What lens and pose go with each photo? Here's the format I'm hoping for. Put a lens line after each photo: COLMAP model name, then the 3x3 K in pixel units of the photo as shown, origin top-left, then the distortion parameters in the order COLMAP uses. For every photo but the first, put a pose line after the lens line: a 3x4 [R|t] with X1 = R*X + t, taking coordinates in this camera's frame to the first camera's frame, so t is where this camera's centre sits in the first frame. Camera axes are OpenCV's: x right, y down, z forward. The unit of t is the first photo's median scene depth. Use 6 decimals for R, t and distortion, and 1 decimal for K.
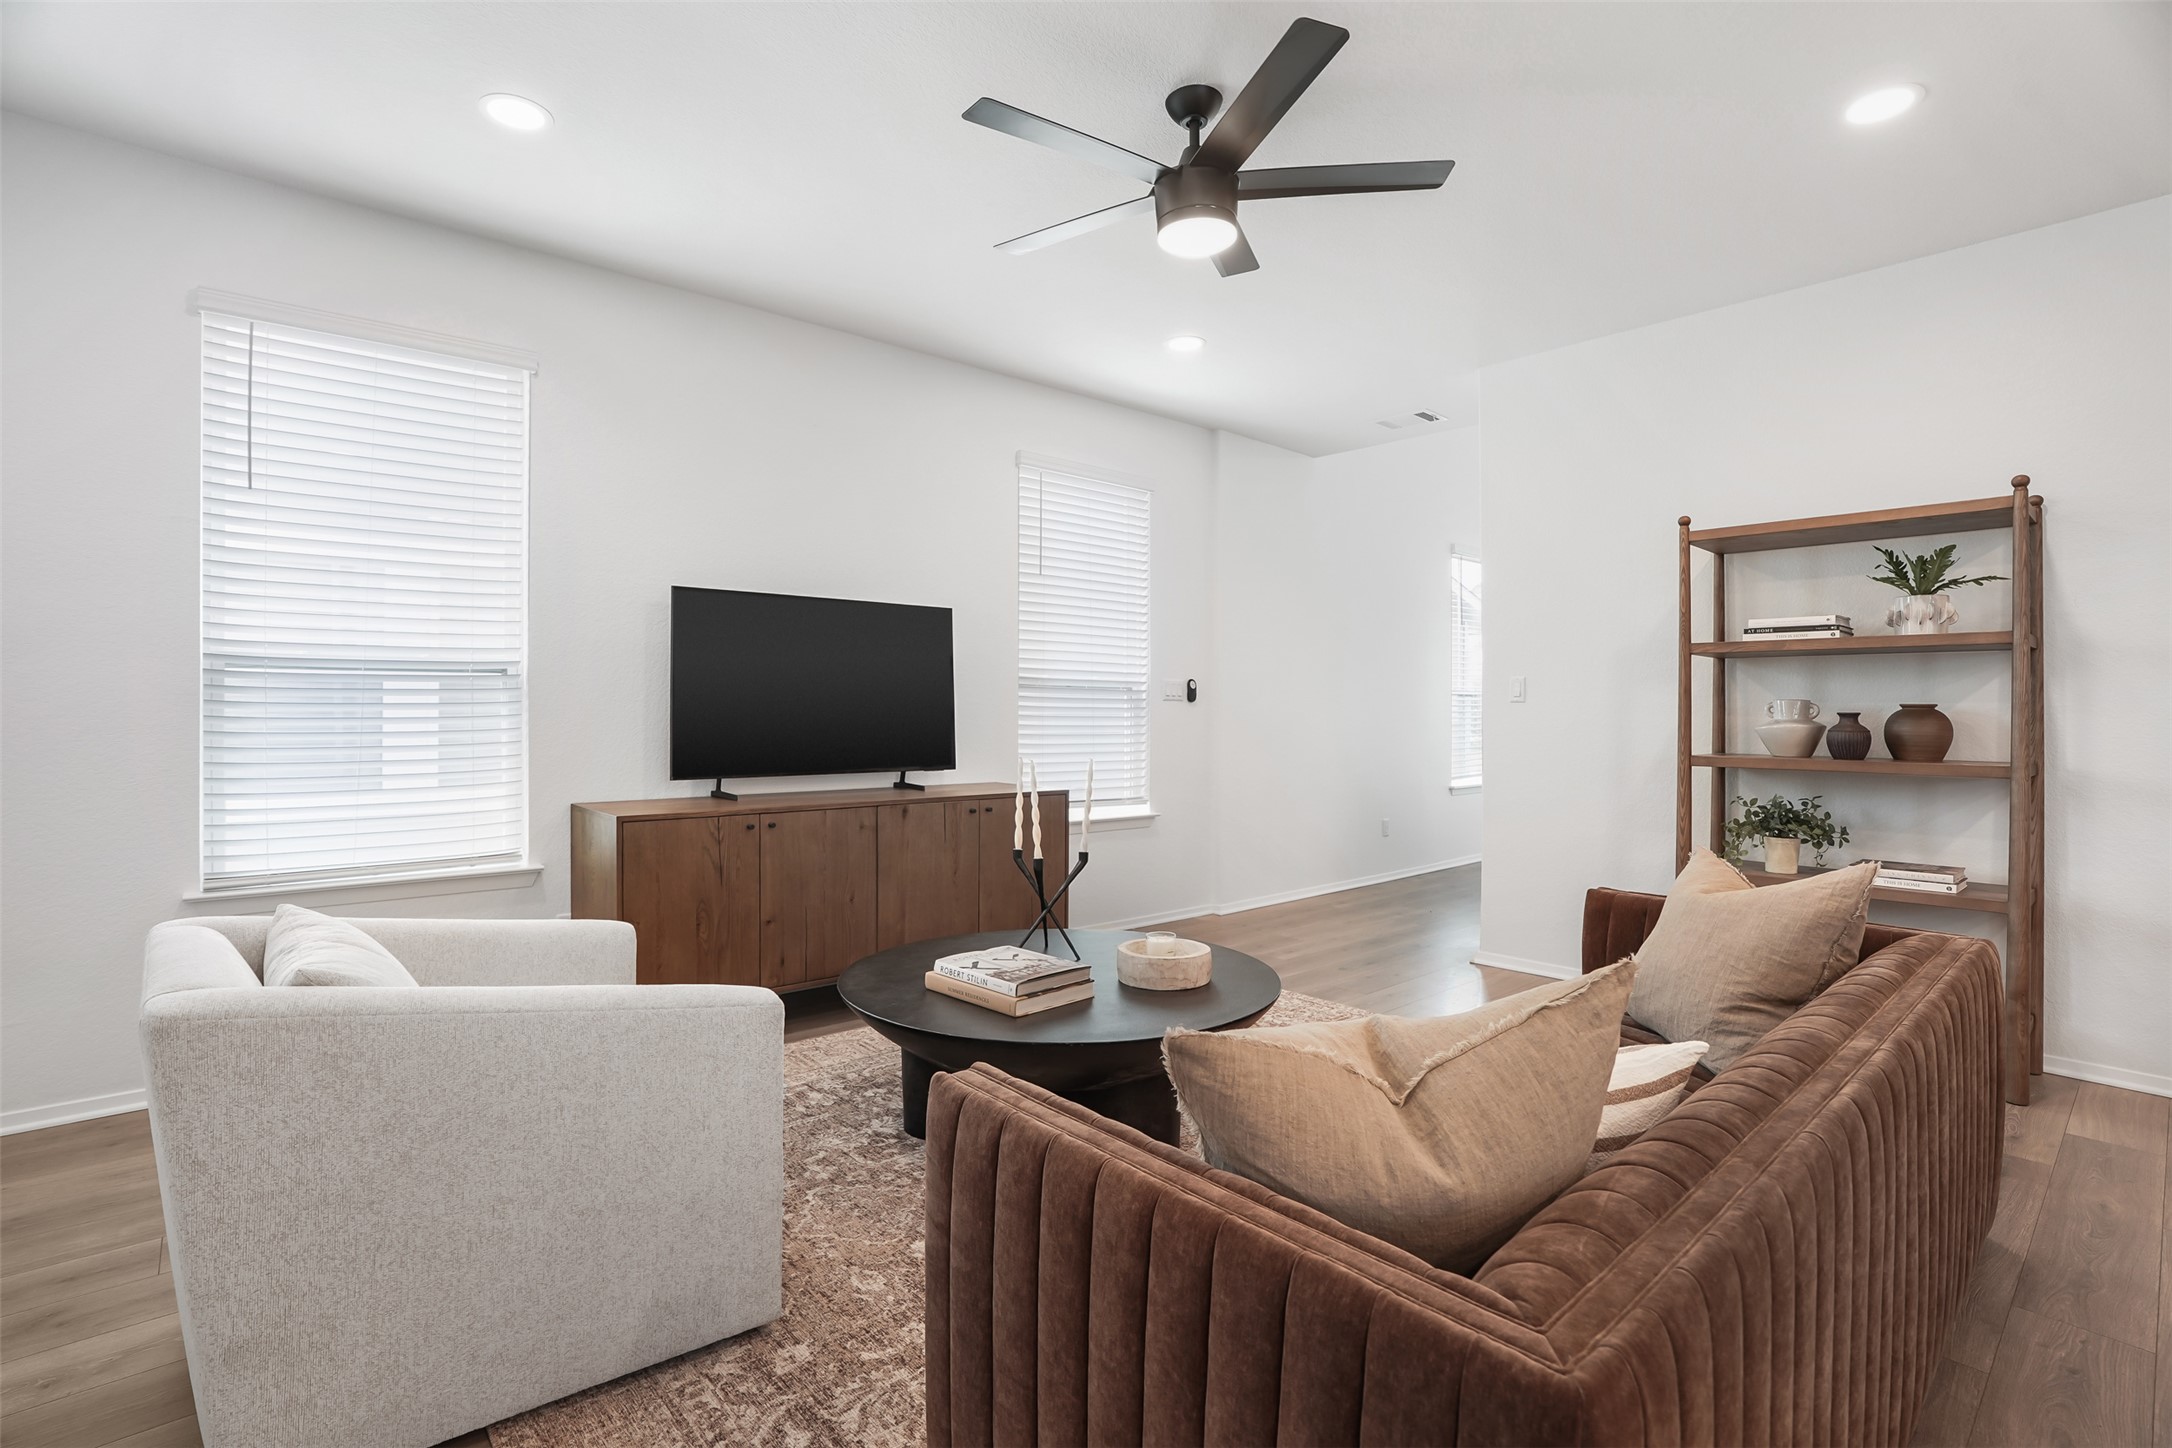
lens RADIAL K [[1114.5, 0, 1095.8], [0, 1114.5, 719.3], [0, 0, 1]] dist [-0.004331, -0.000205]
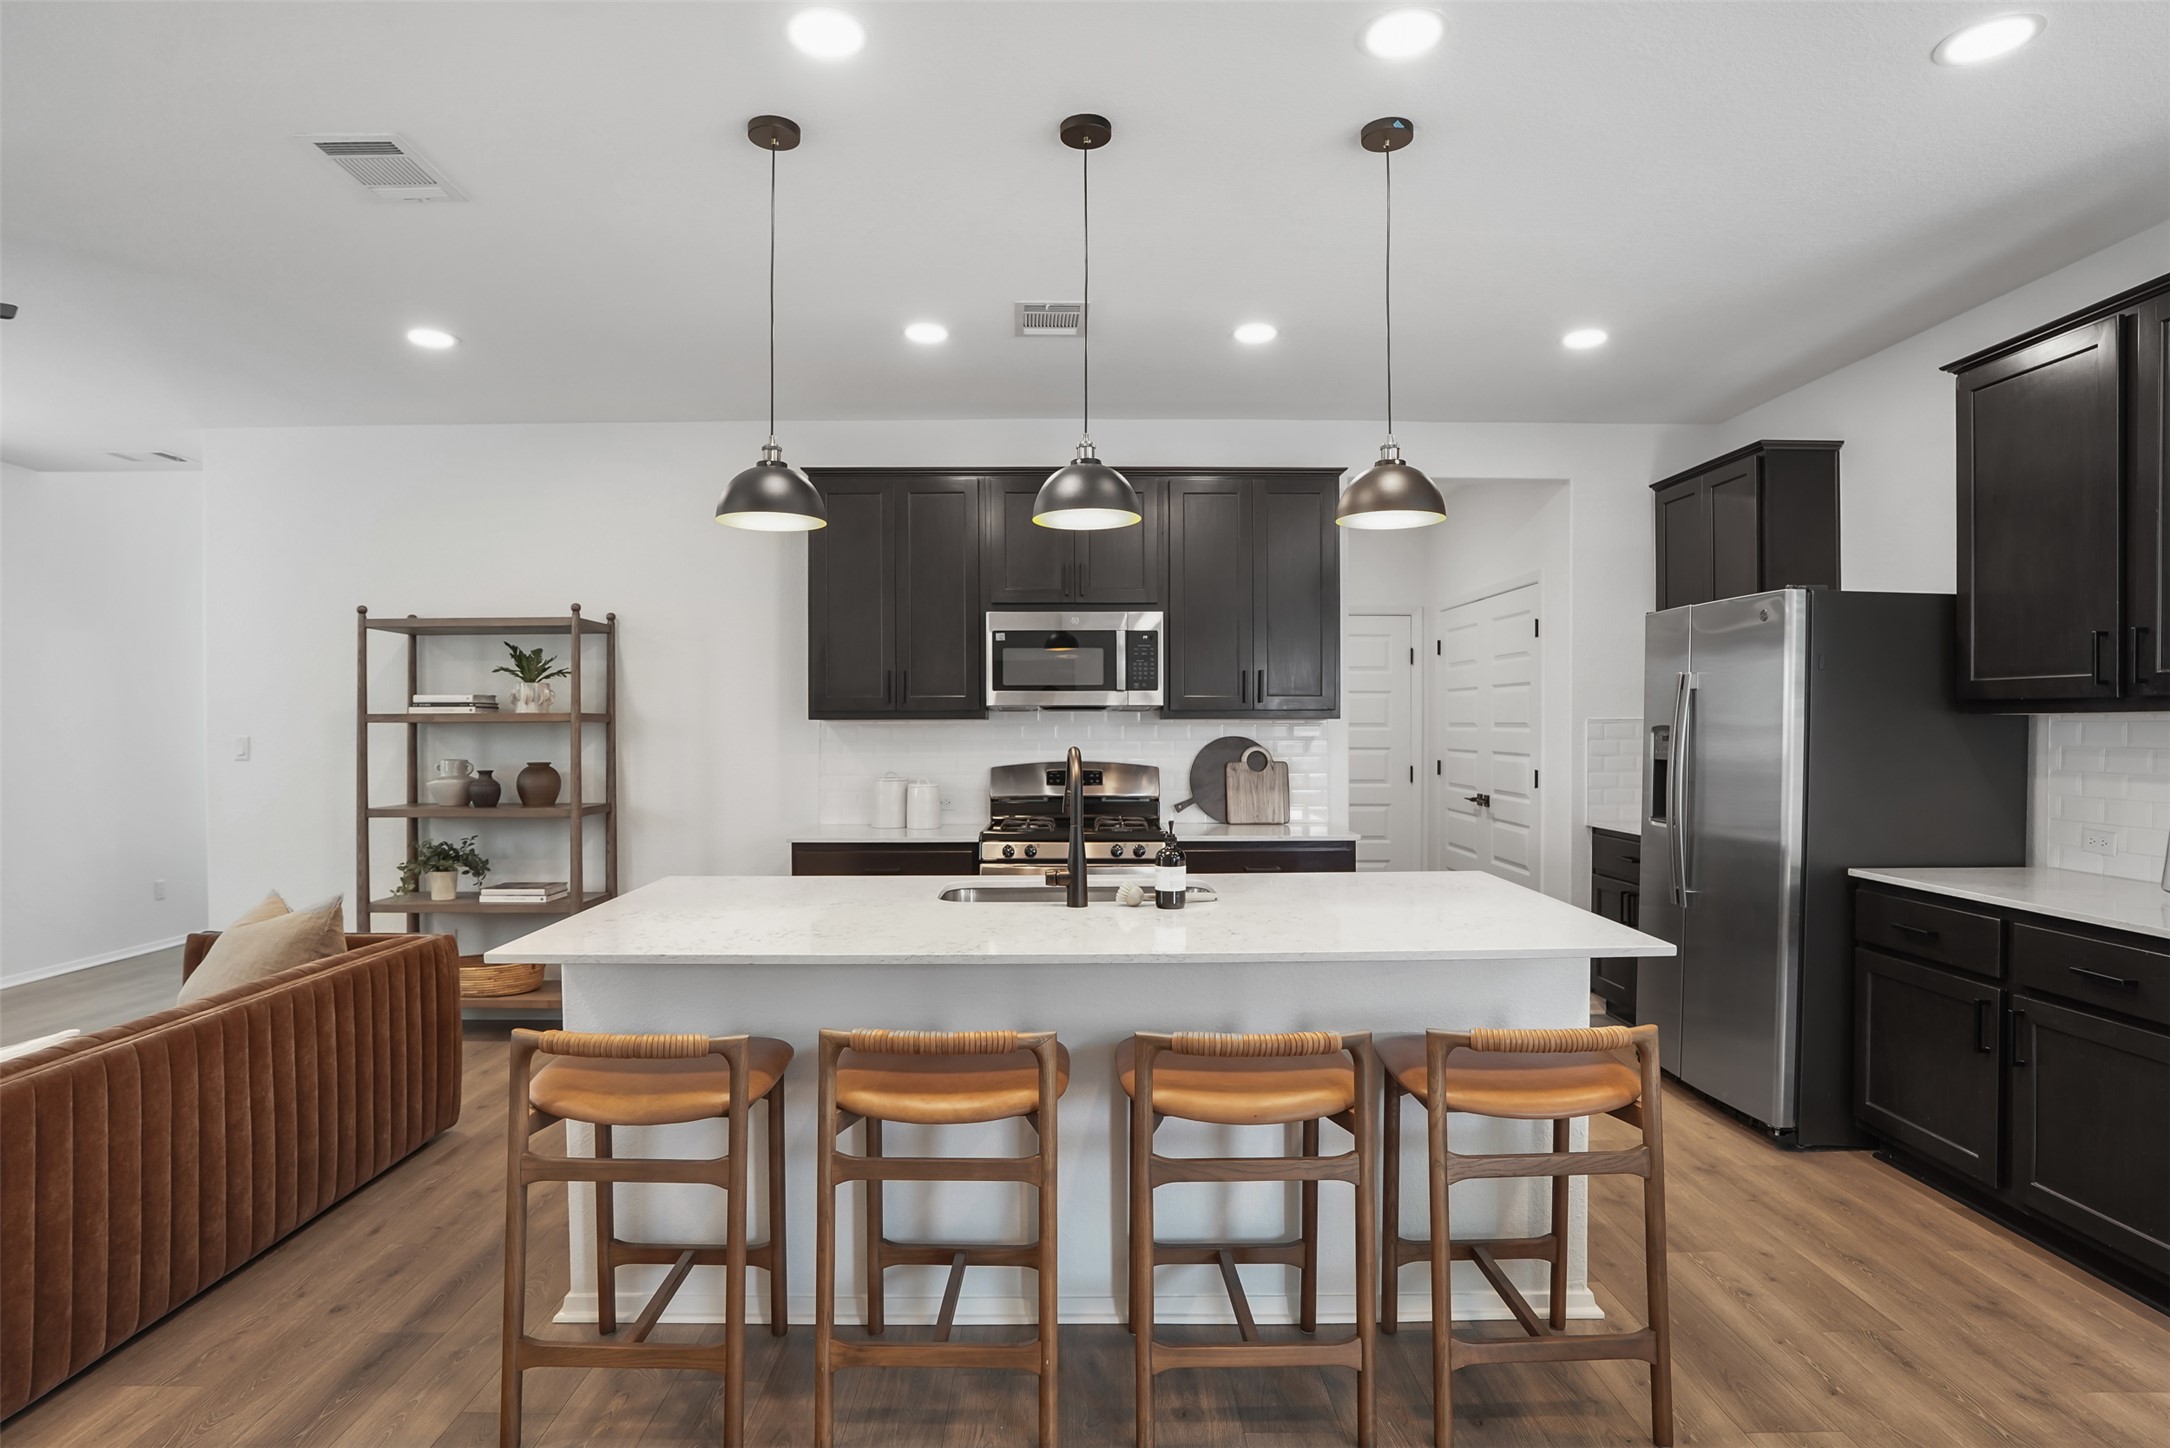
lens RADIAL K [[1197.8, 0, 1066.4], [0, 1197.8, 732.3], [0, 0, 1]] dist [-0.042866, 0.024943]
pose [[0.673733, -0.006688, 0.738944, 0.114076], [0.015399, 0.999869, -0.004991, -0.032873], [-0.738814, 0.014742, 0.673748, -0.423125]]
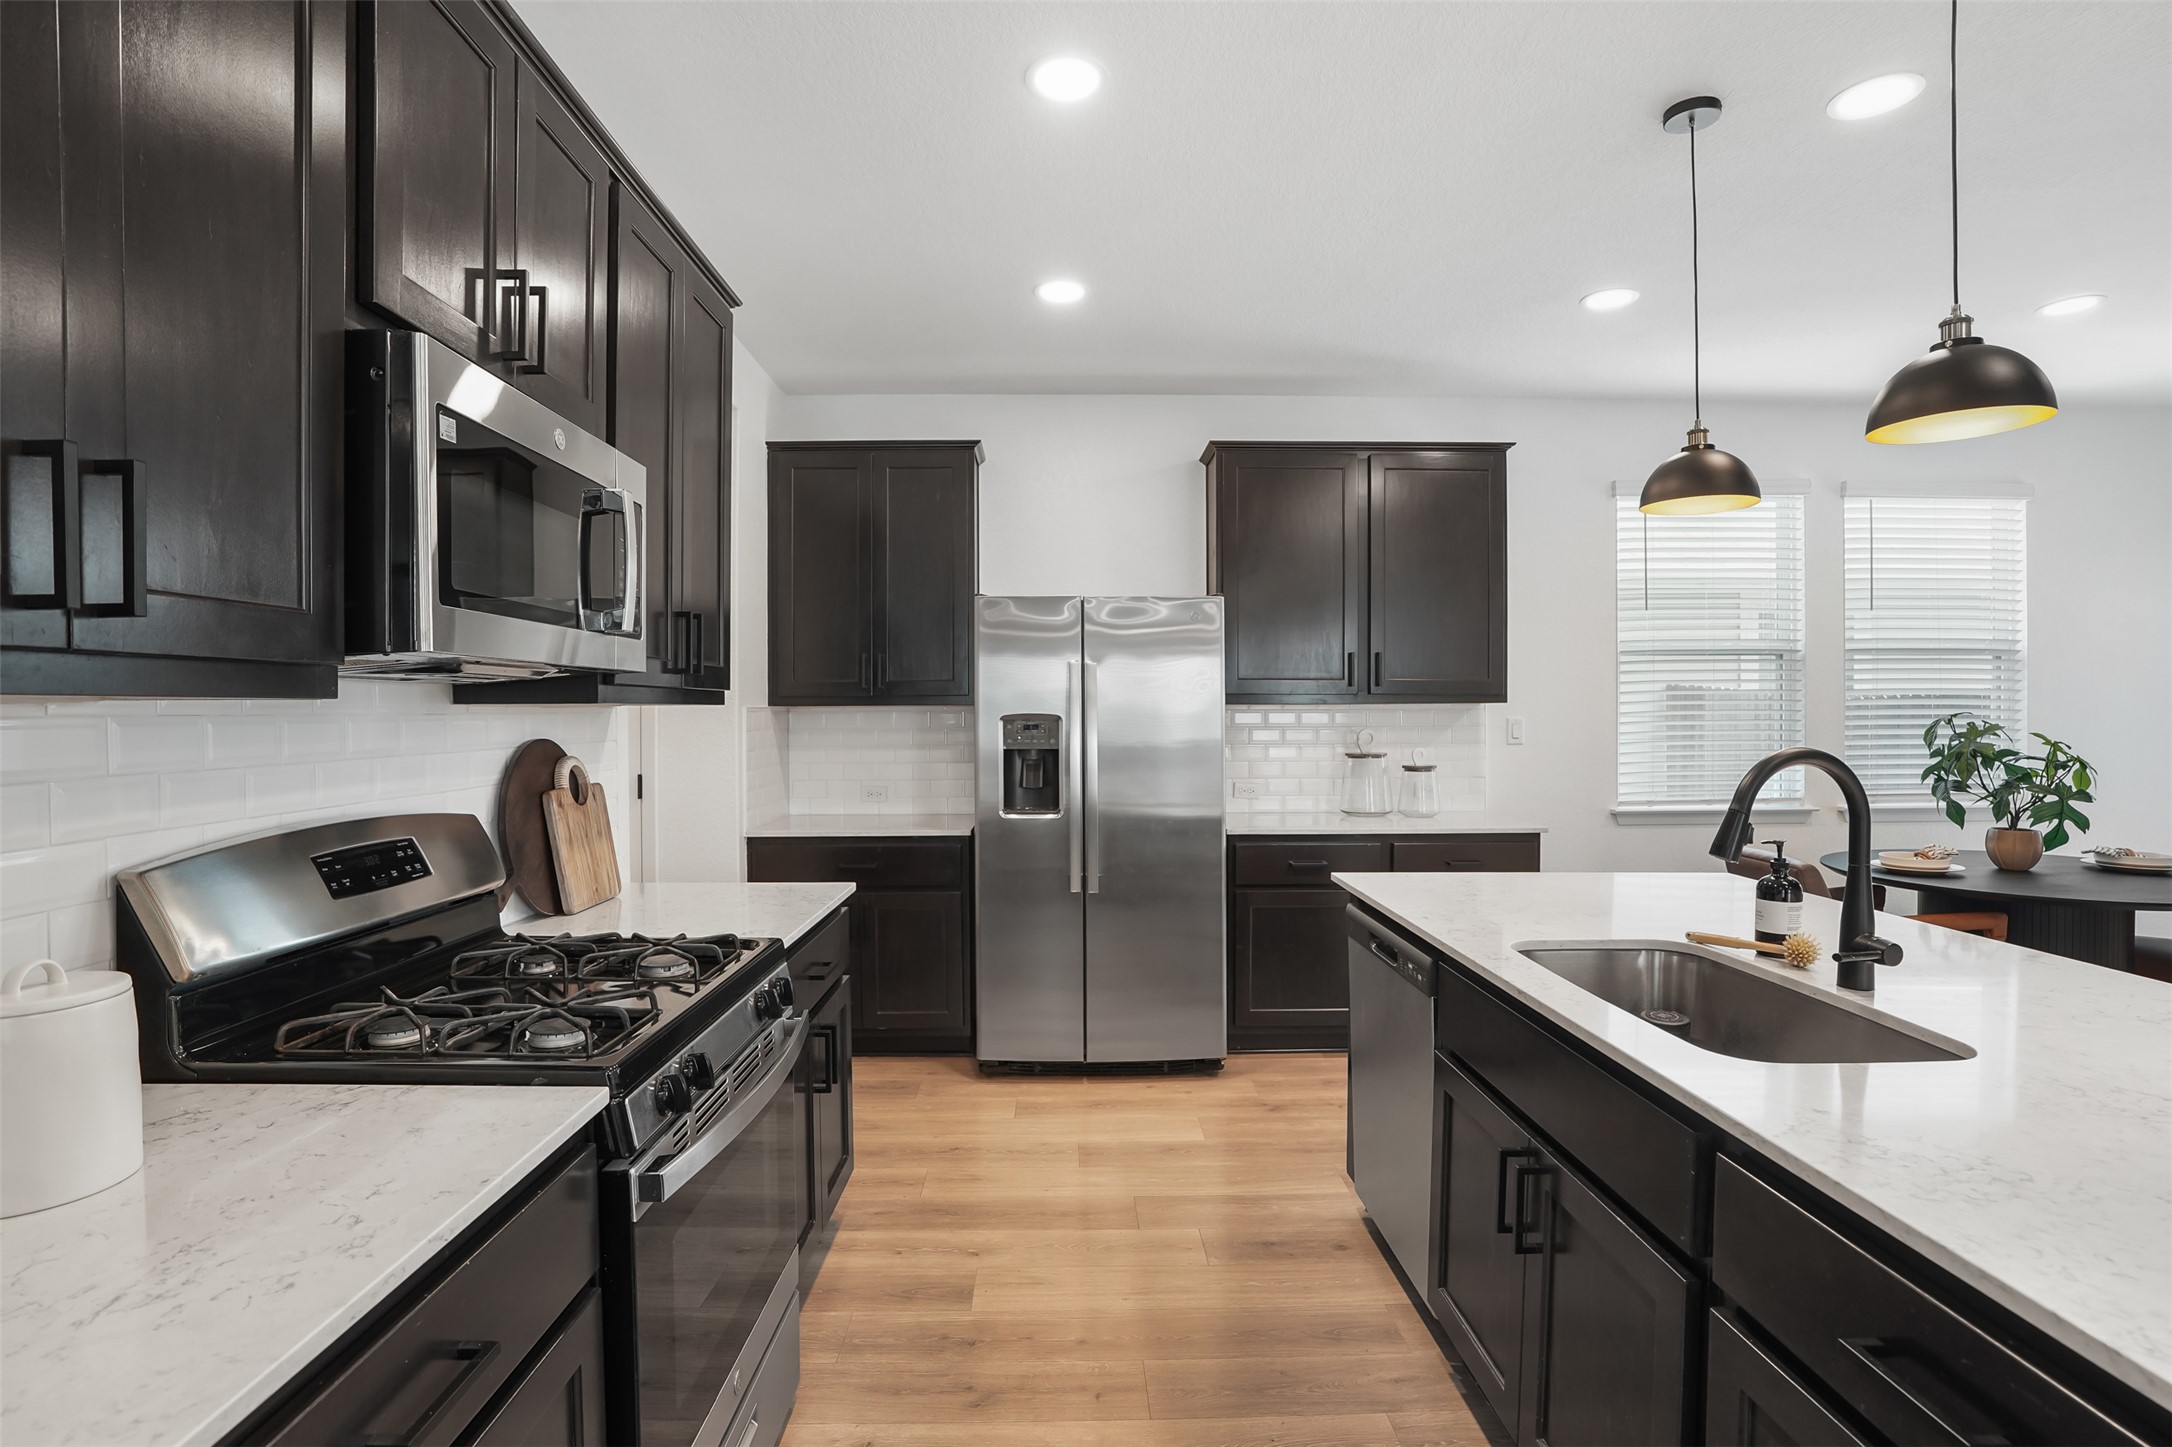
lens RADIAL K [[1071.2, 0, 1094.8], [0, 1071.2, 714.1], [0, 0, 1]] dist [0.002608, 0.000255]
pose [[-0.760402, -0.000372, 0.649452, 0.649497], [0.014222, 0.999750, 0.017225, -0.053207], [-0.649296, 0.022335, -0.760207, 0.665750]]
